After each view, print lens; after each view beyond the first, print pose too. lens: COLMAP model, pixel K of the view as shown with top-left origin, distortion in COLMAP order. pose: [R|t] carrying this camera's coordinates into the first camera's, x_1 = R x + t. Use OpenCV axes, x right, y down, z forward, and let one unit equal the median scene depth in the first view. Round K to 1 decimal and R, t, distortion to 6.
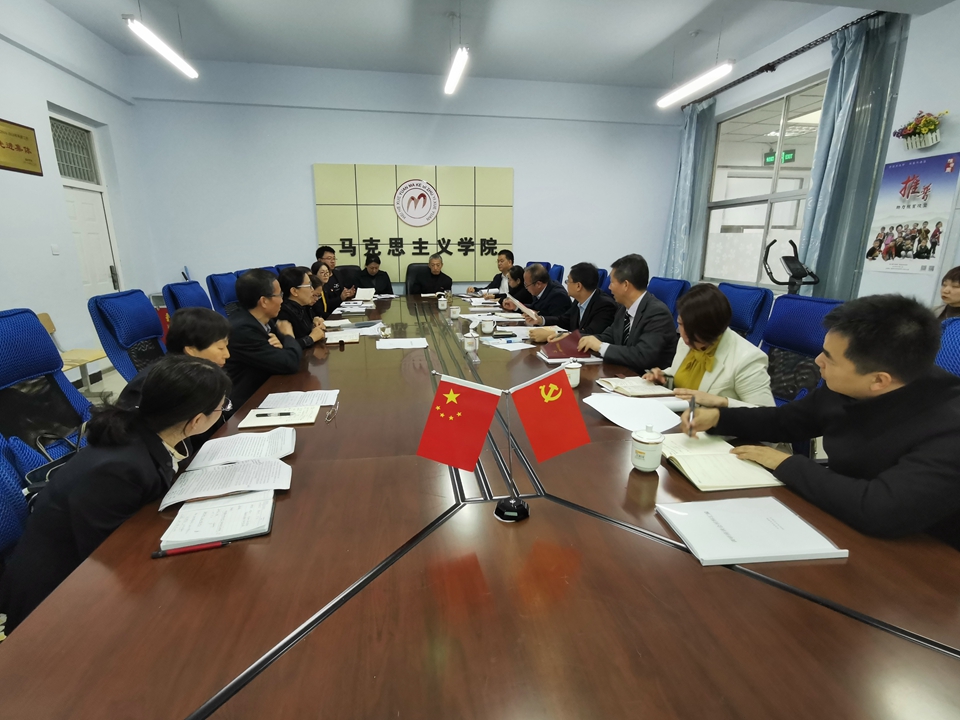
lens RADIAL K [[468.1, 0, 478.4], [0, 468.1, 362.0], [0, 0, 1]] dist [0.001280, 0.000568]
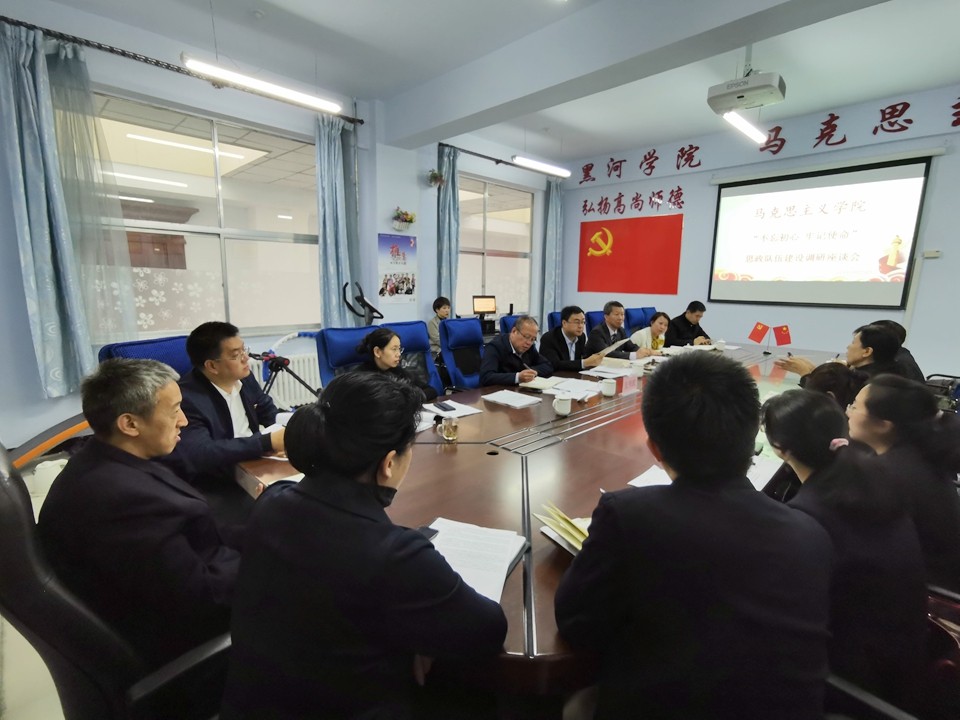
lens RADIAL K [[468.1, 0, 479.7], [0, 468.1, 360.7], [0, 0, 1]] dist [0.001280, 0.000568]
pose [[-0.602600, -0.134143, 0.786689, -0.561952], [0.182898, 0.936319, 0.299757, -0.442911], [-0.776802, 0.324517, -0.539691, 1.737720]]
